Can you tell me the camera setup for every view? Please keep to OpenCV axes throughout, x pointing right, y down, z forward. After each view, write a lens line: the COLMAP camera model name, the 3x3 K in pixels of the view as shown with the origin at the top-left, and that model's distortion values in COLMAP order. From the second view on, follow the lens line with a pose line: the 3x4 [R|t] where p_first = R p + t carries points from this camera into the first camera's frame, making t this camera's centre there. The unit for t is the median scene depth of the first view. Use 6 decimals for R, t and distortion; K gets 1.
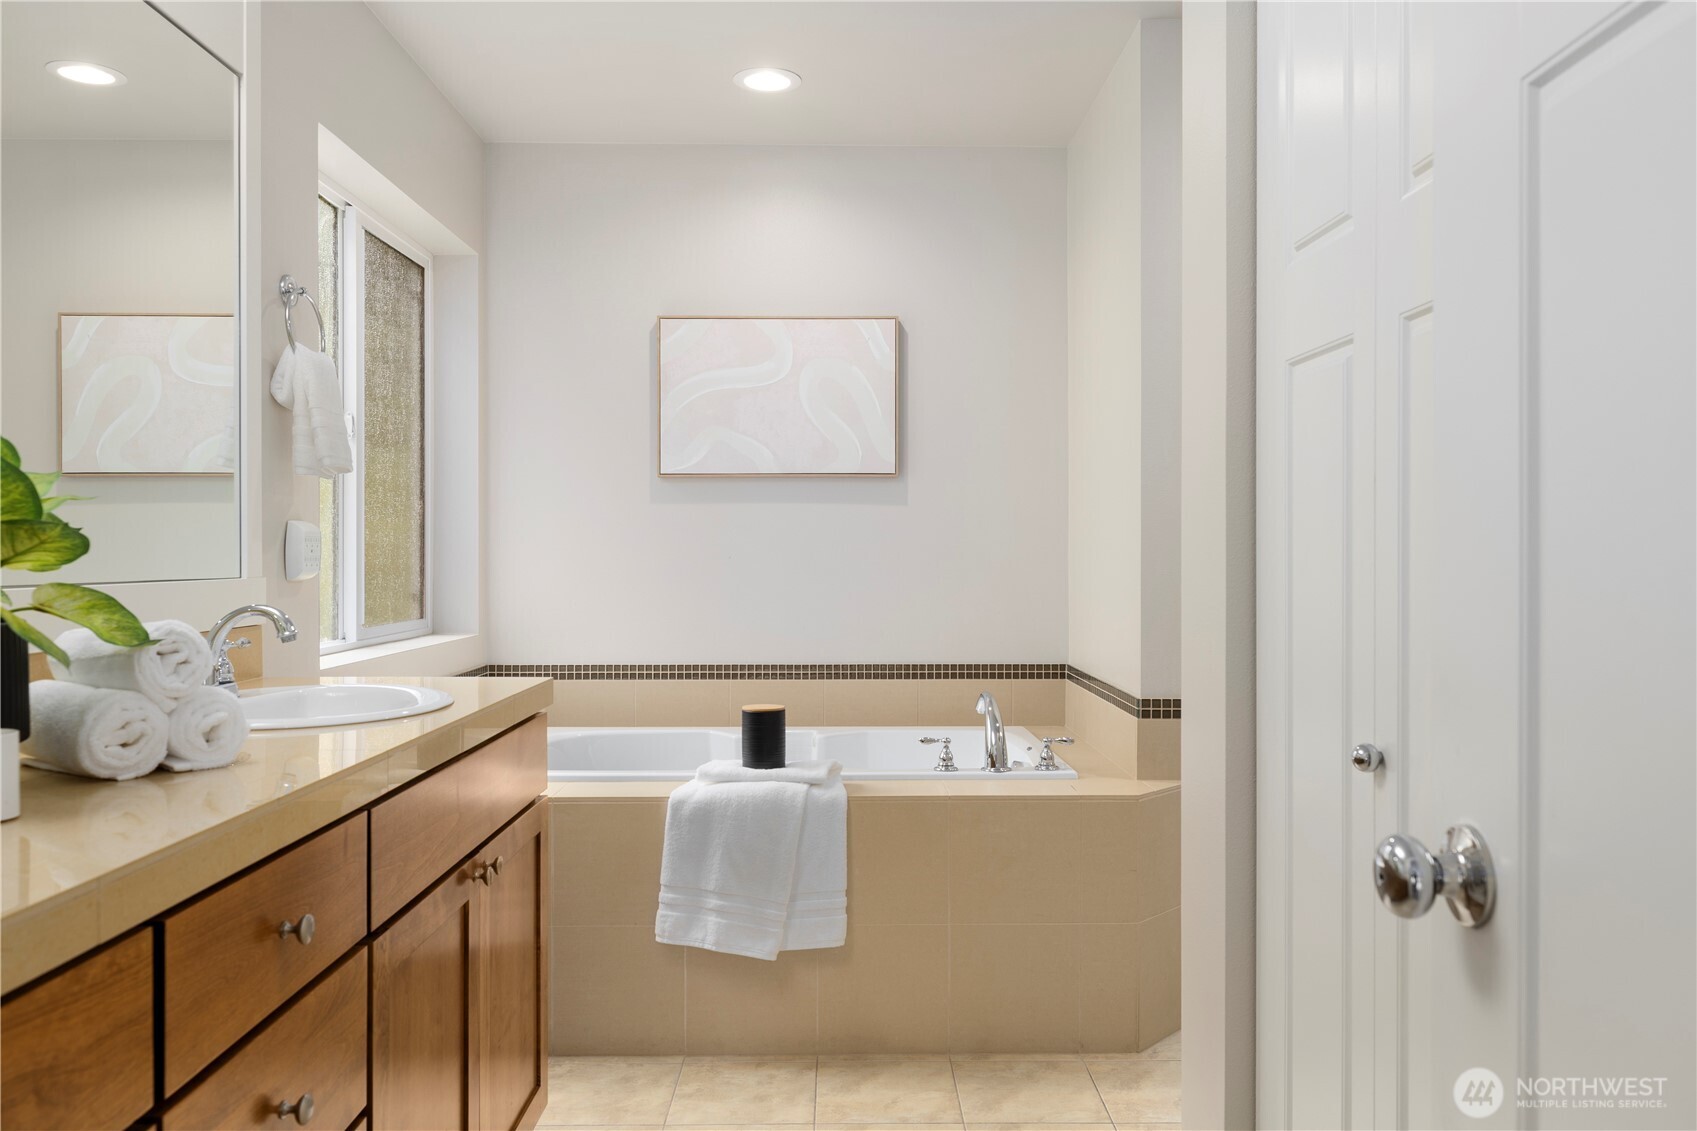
lens RADIAL K [[1265.8, 0, 862.5], [0, 1265.8, 561.6], [0, 0, 1]] dist [0.003233, 0.003652]
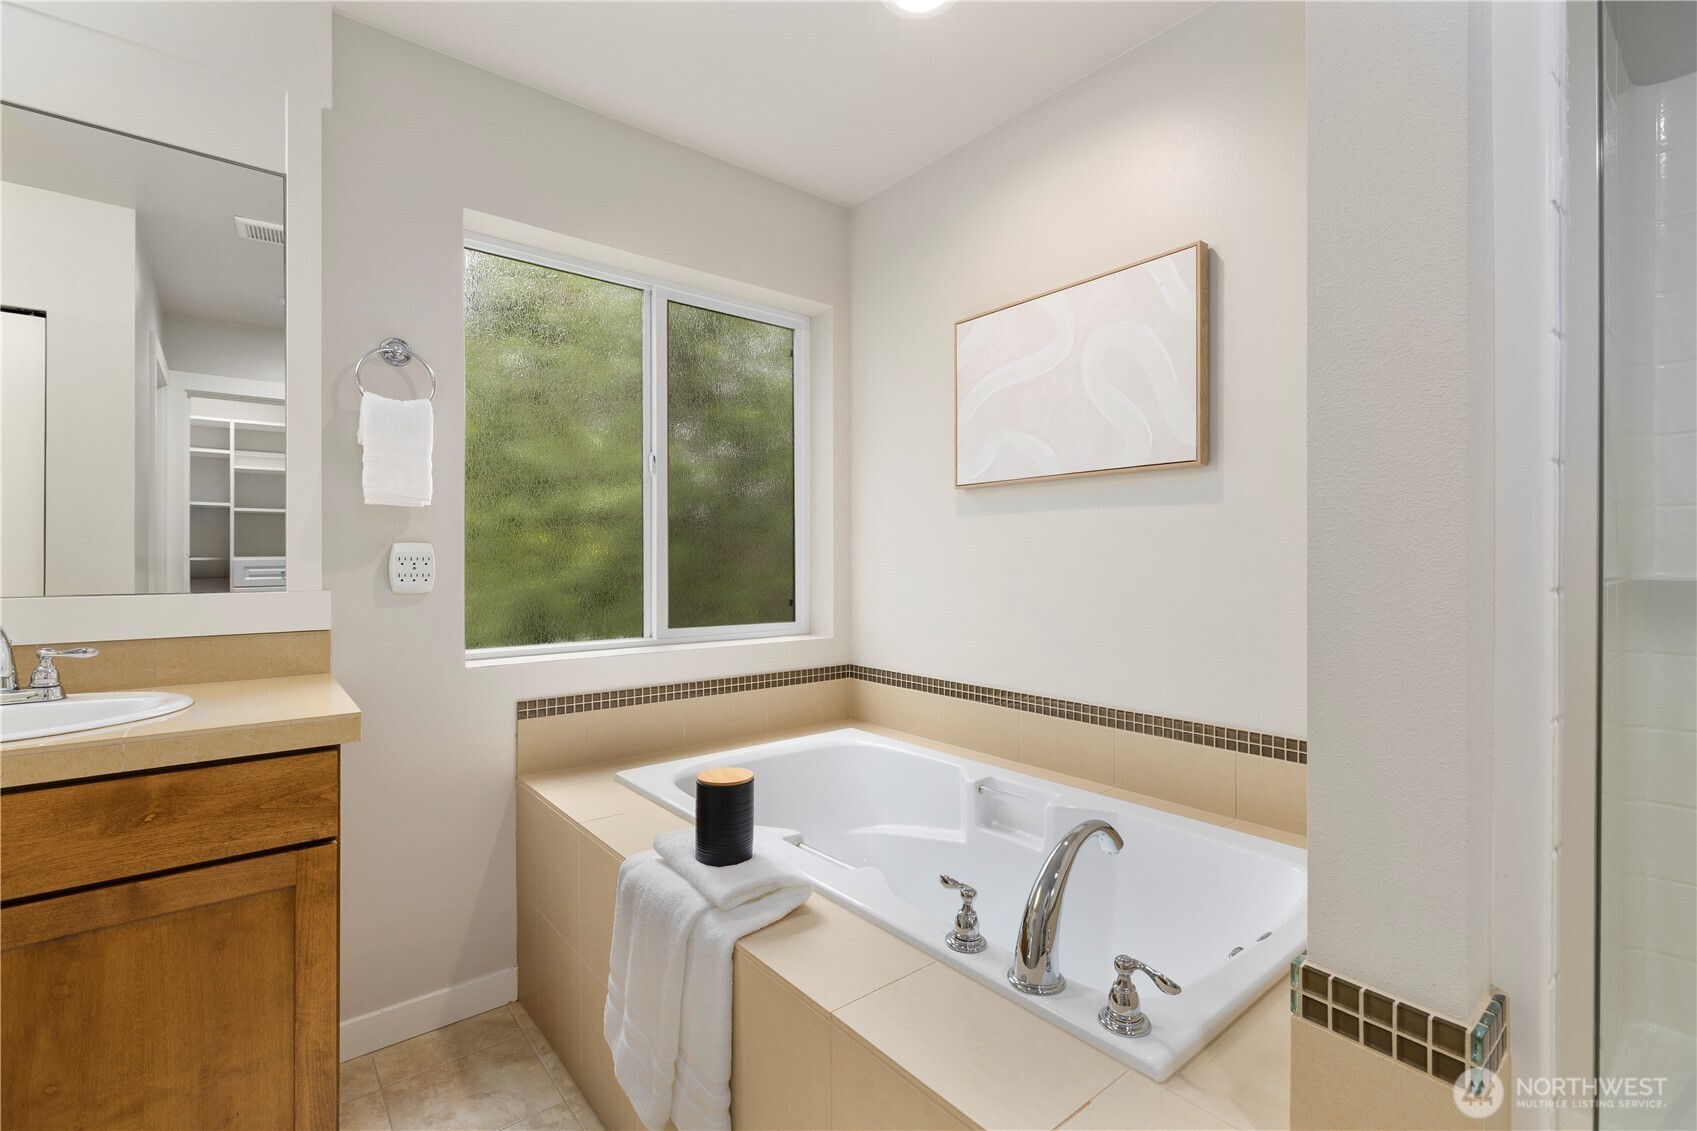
lens RADIAL K [[759.8, 0, 853.1], [0, 759.8, 565.7], [0, 0, 1]] dist [0.004723, -0.000810]
pose [[0.618729, 0.007190, -0.785572, 0.342951], [-0.005028, 0.999974, 0.005192, -0.015546], [0.785589, 0.000737, 0.618749, 0.807440]]
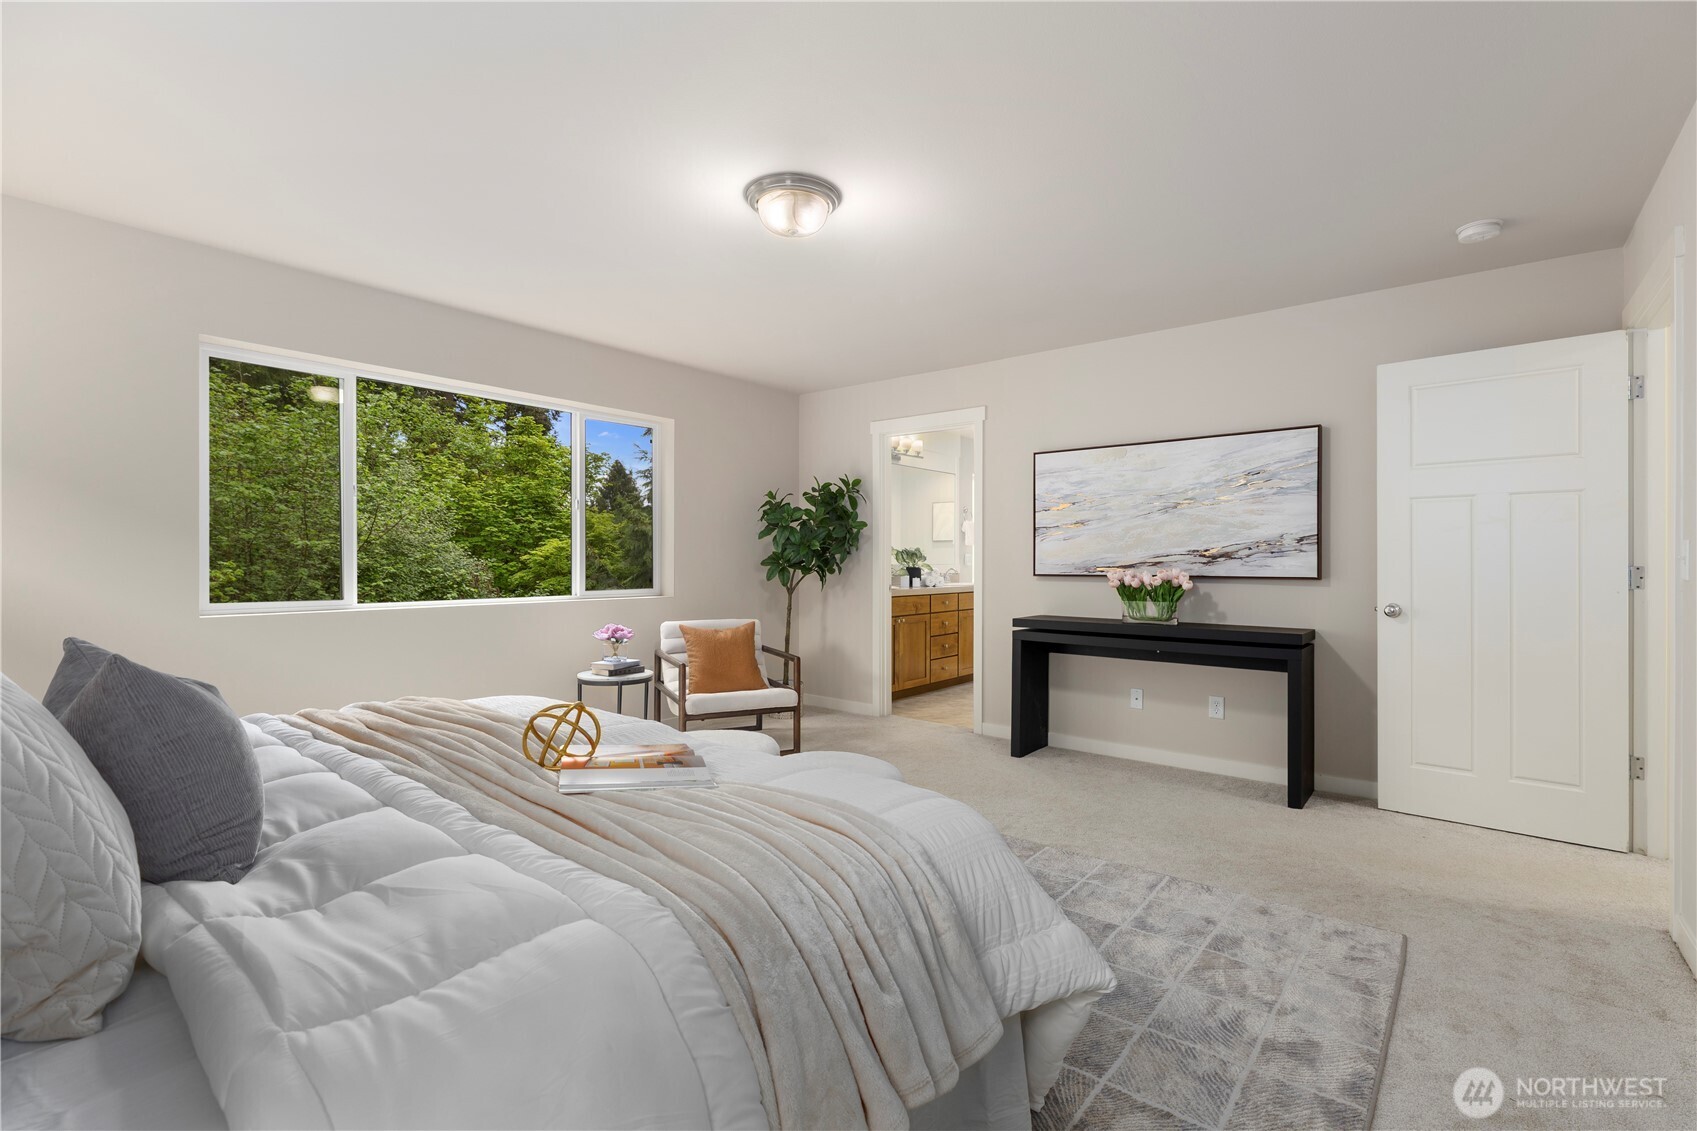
lens RADIAL K [[759.8, 0, 851.5], [0, 759.8, 558.7], [0, 0, 1]] dist [0.004723, -0.000810]
pose [[0.763427, 0.002210, -0.645890, 1.082858], [0.001405, 0.999986, 0.005083, -0.018942], [0.645892, -0.004788, 0.763414, -1.515875]]
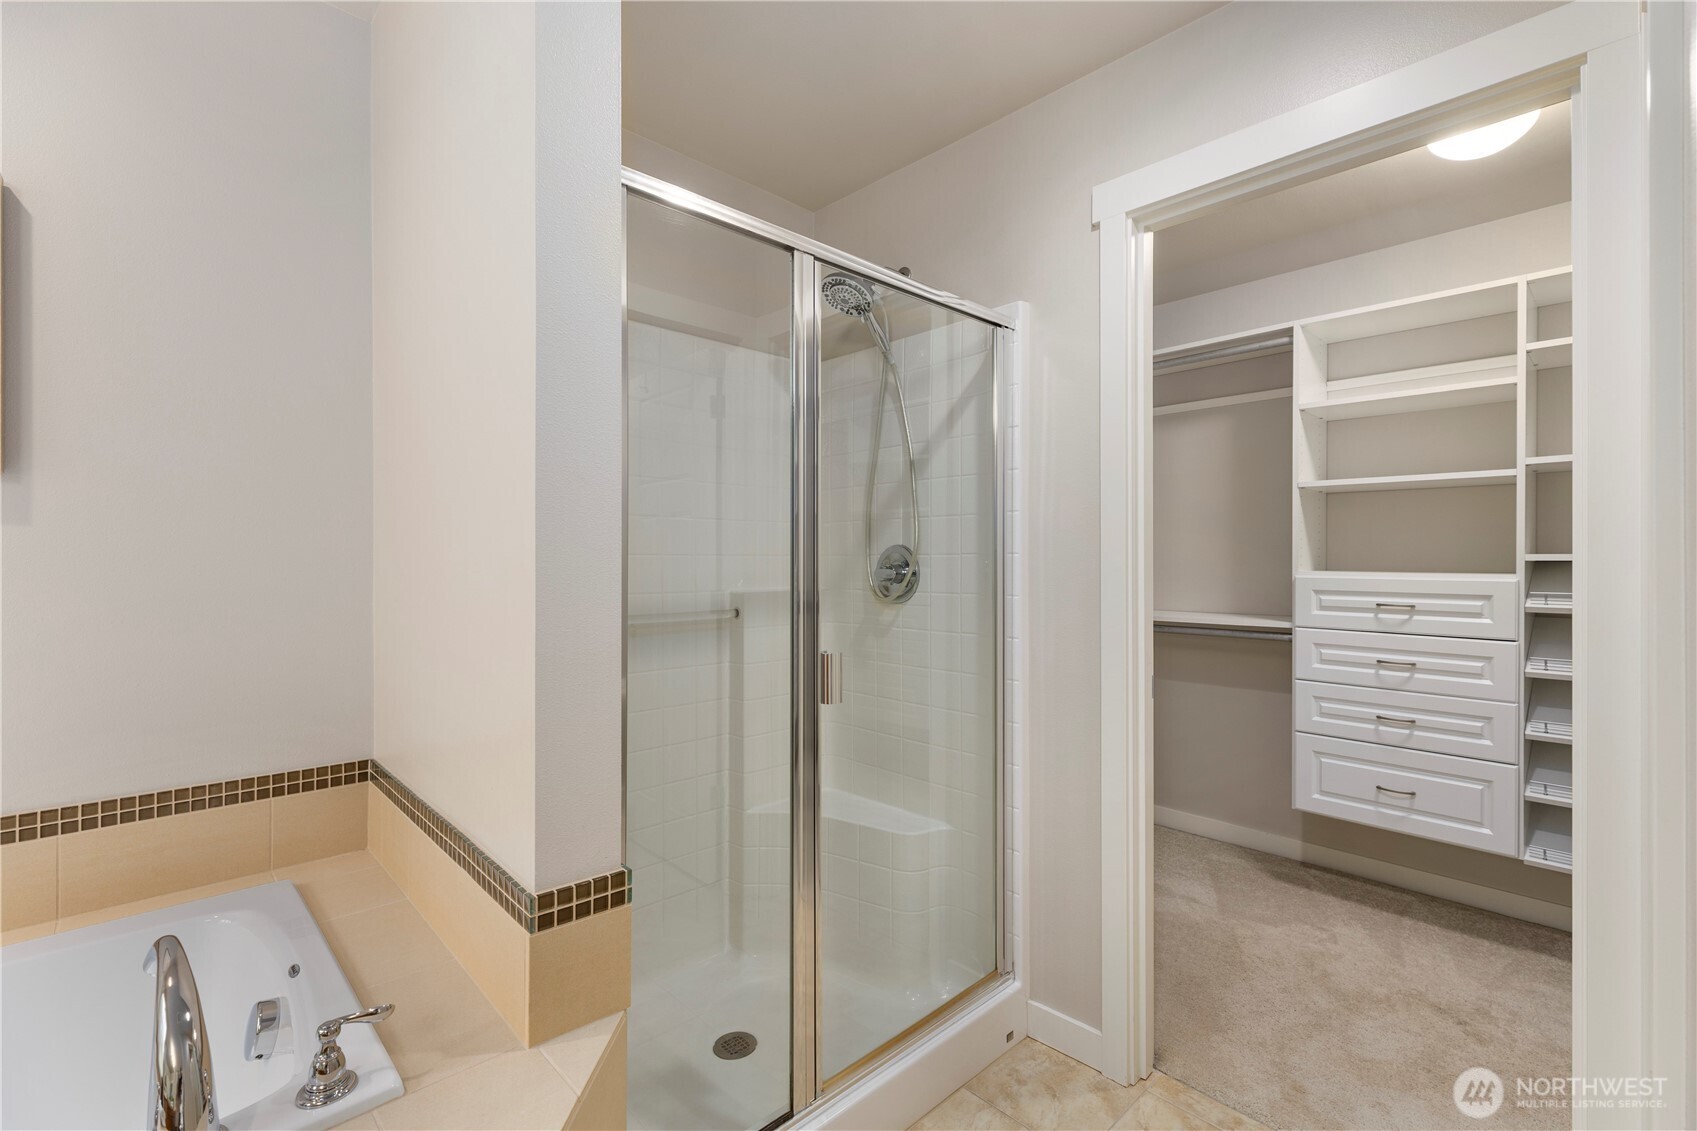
lens RADIAL K [[759.8, 0, 853.2], [0, 759.8, 566.2], [0, 0, 1]] dist [0.004723, -0.000810]
pose [[0.743041, -0.004791, 0.669229, 0.111698], [0.003282, 0.999988, 0.003515, -0.035992], [-0.669238, -0.000415, 0.743048, 0.720587]]
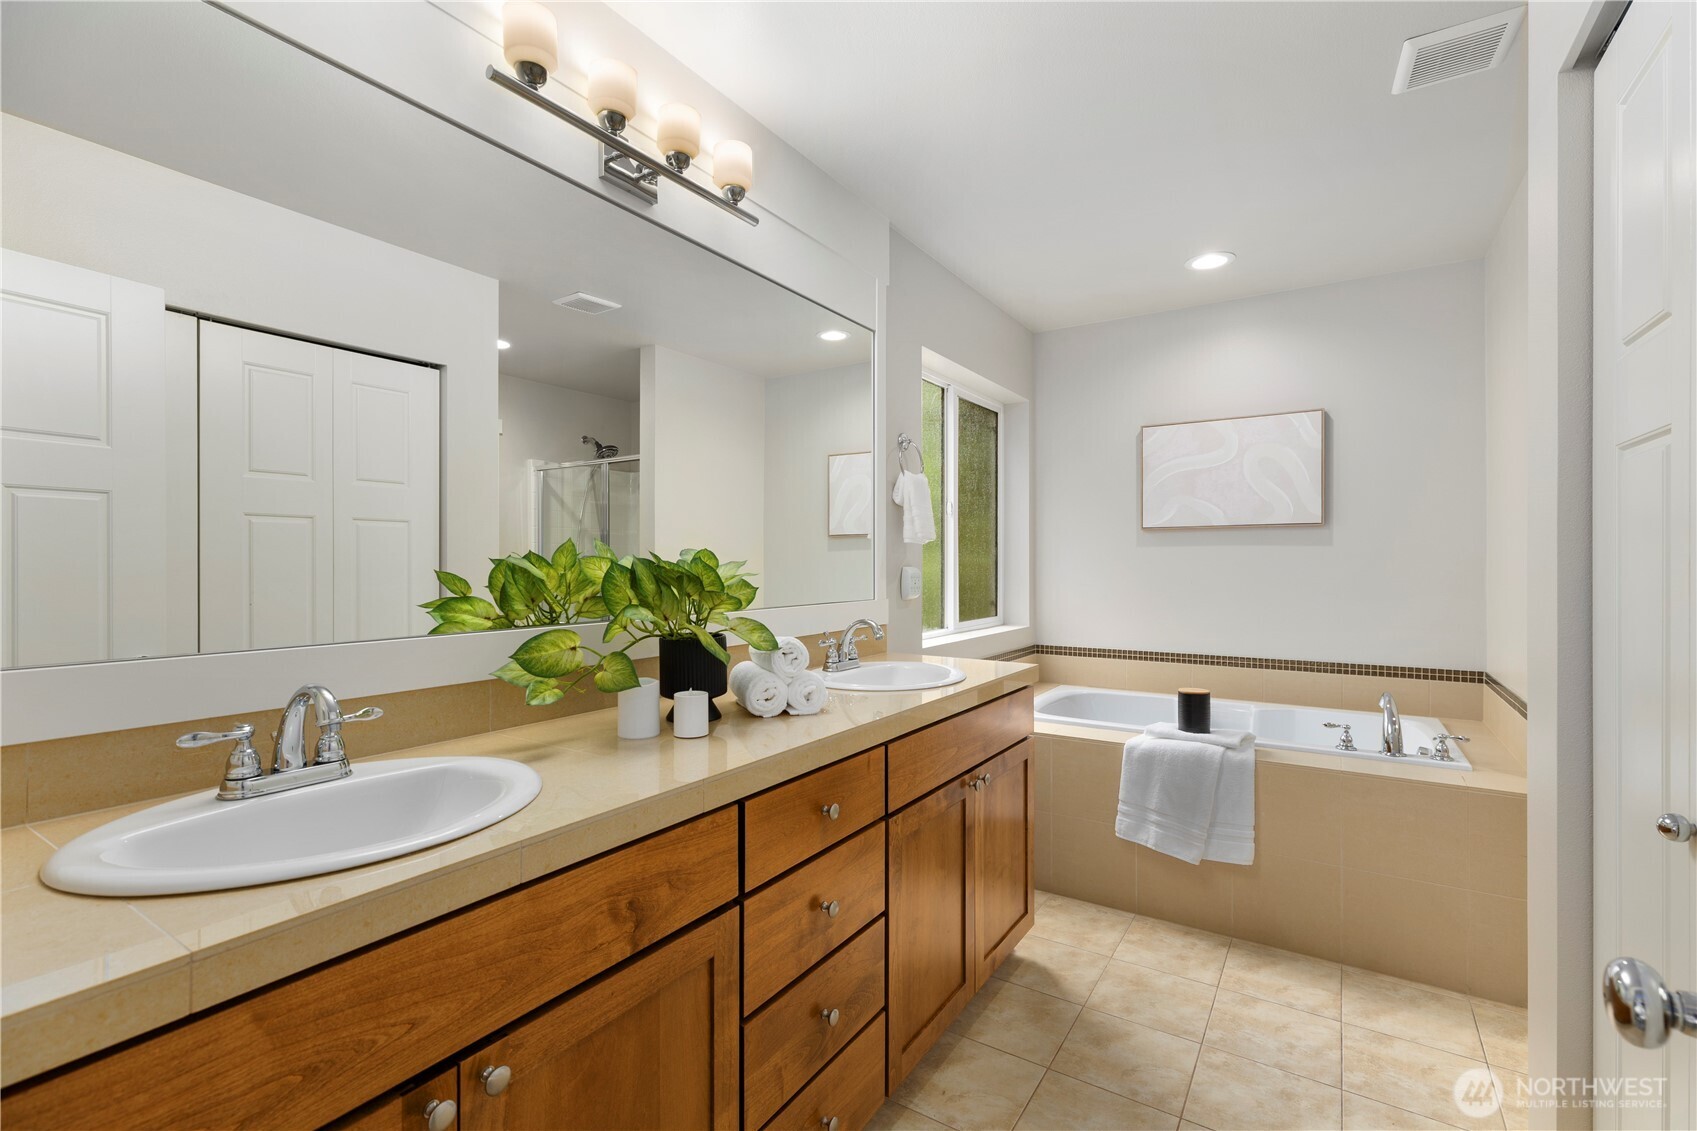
lens RADIAL K [[759.8, 0, 850.7], [0, 759.8, 563.8], [0, 0, 1]] dist [0.004723, -0.000810]
pose [[0.828795, -0.000065, -0.559552, 0.089860], [-0.002008, 0.999993, -0.003091, -0.030294], [0.559548, 0.003685, 0.828790, 0.042004]]
